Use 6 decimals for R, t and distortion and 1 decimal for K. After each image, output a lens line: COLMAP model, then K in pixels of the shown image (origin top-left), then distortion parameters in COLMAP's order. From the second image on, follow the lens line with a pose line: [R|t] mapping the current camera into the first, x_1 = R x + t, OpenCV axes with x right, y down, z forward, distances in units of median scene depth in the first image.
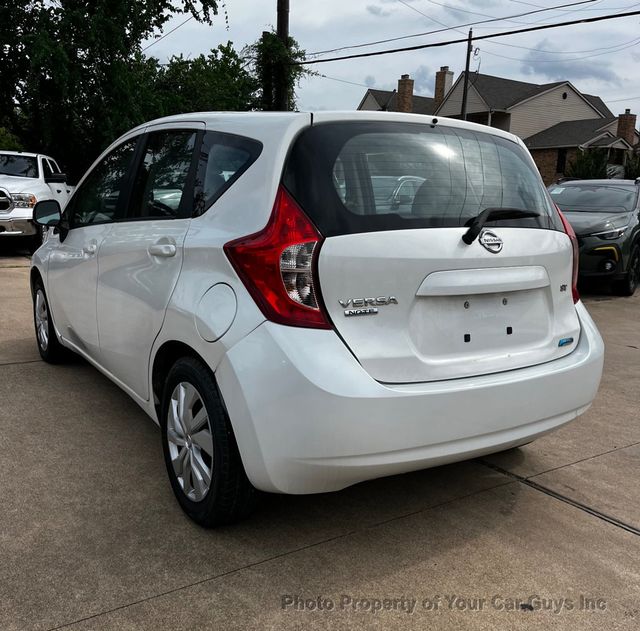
lens RADIAL K [[658.7, 0, 321.6], [0, 658.7, 325.6], [0, 0, 1]] dist [0.058893, -0.022927]
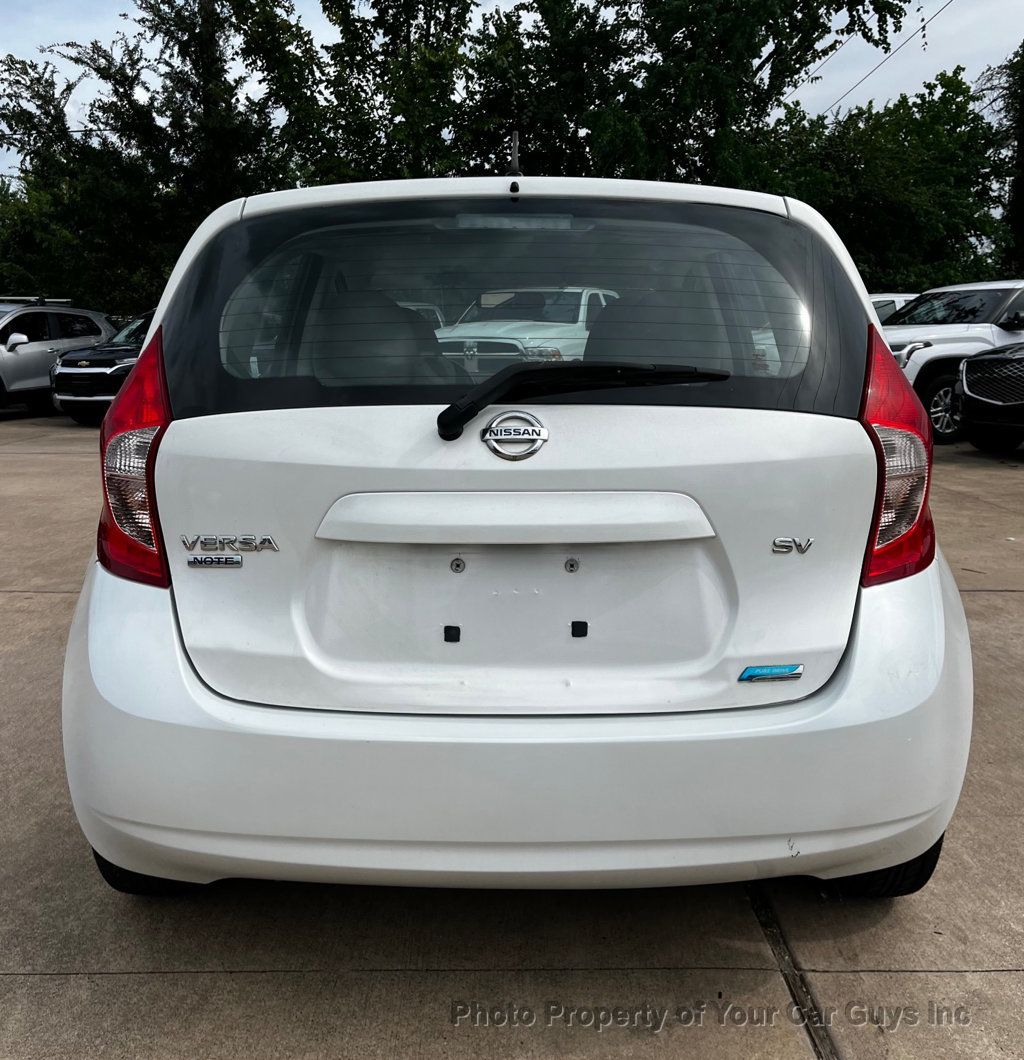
lens RADIAL K [[1057.7, 0, 512.0], [0, 1057.7, 530.0], [0, 0, 1]] dist [0.107251, -0.153913]
pose [[0.832708, 0.072222, -0.548982, 0.448901], [-0.082869, 0.996546, 0.005404, -0.042656], [0.547476, 0.040994, 0.835817, 0.249691]]
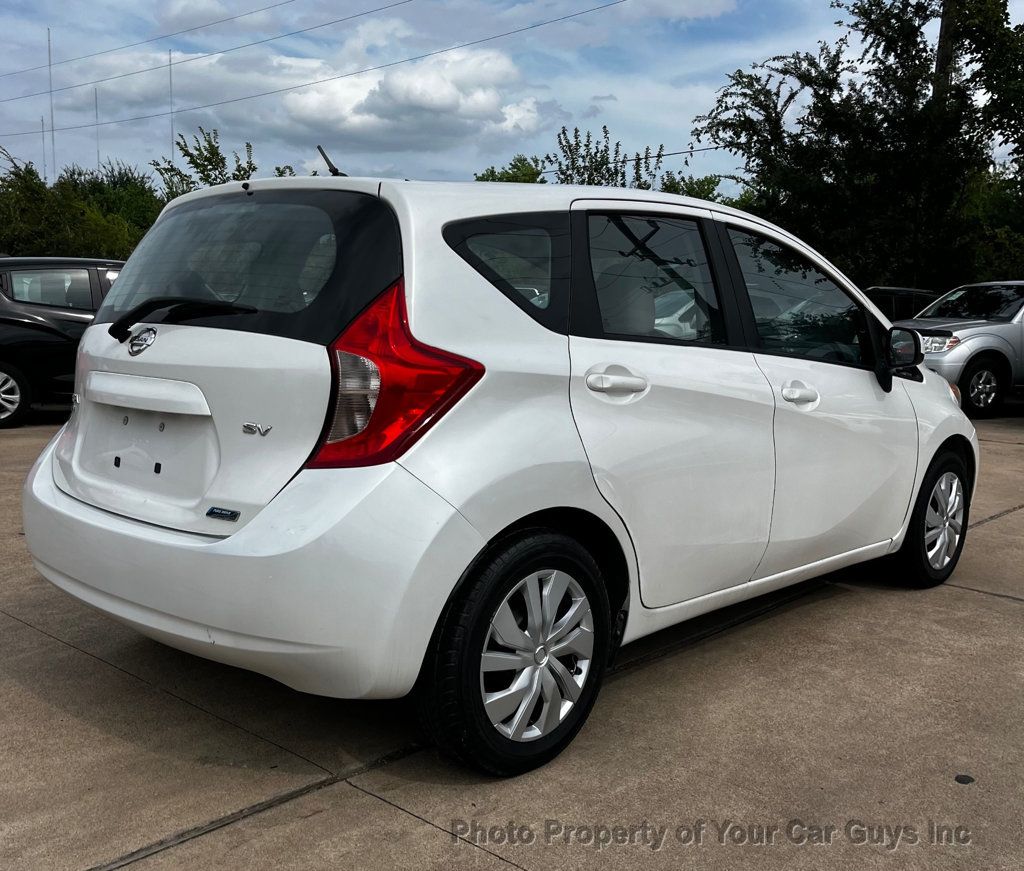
lens RADIAL K [[1061.5, 0, 514.9], [0, 1061.5, 455.1], [0, 0, 1]] dist [0.042635, -0.020132]
pose [[0.236936, 0.110871, -0.965178, 1.029056], [-0.204680, 0.976865, 0.061967, -0.108222], [0.949720, 0.182870, 0.254148, 0.747539]]
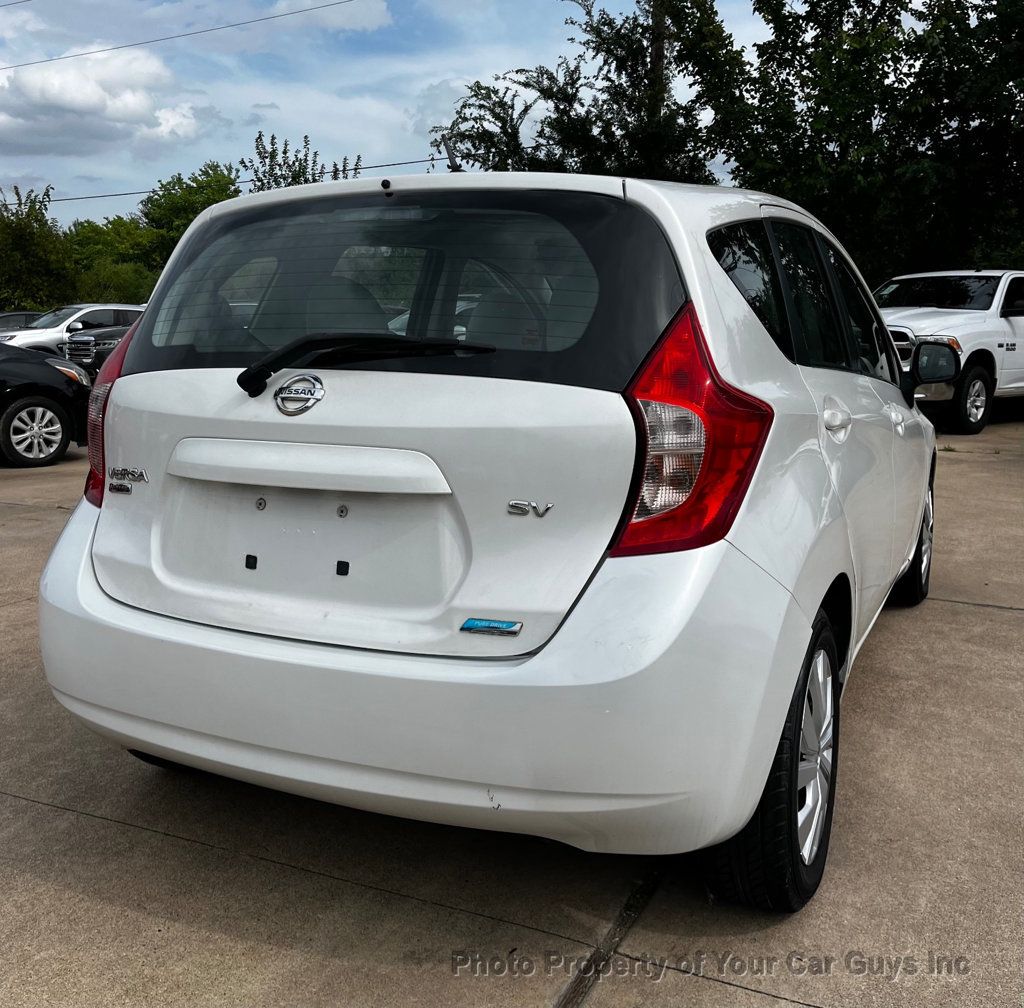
lens RADIAL K [[1069.2, 0, 511.4], [0, 1069.2, 454.5], [0, 0, 1]] dist [0.064089, -0.065606]
pose [[0.512190, 0.075870, -0.855514, 0.739480], [-0.152585, 0.988283, -0.003707, -0.067825], [0.845209, 0.132437, 0.517766, 0.465926]]
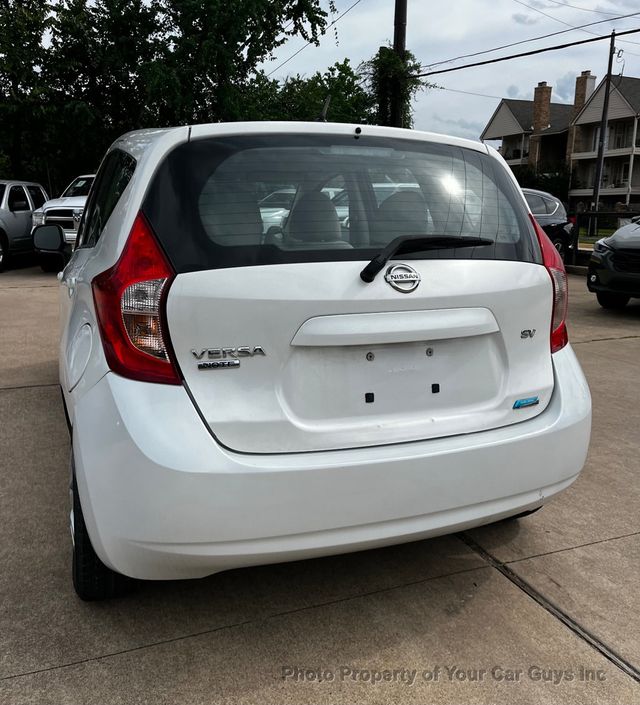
lens RADIAL K [[653.4, 0, 325.9], [0, 653.4, 327.5], [0, 0, 1]] dist [0.108489, -0.153258]
pose [[0.980066, 0.021179, -0.197538, 0.215359], [-0.024724, 0.999574, -0.015499, -0.035182], [0.197126, 0.020074, 0.980173, 0.136509]]
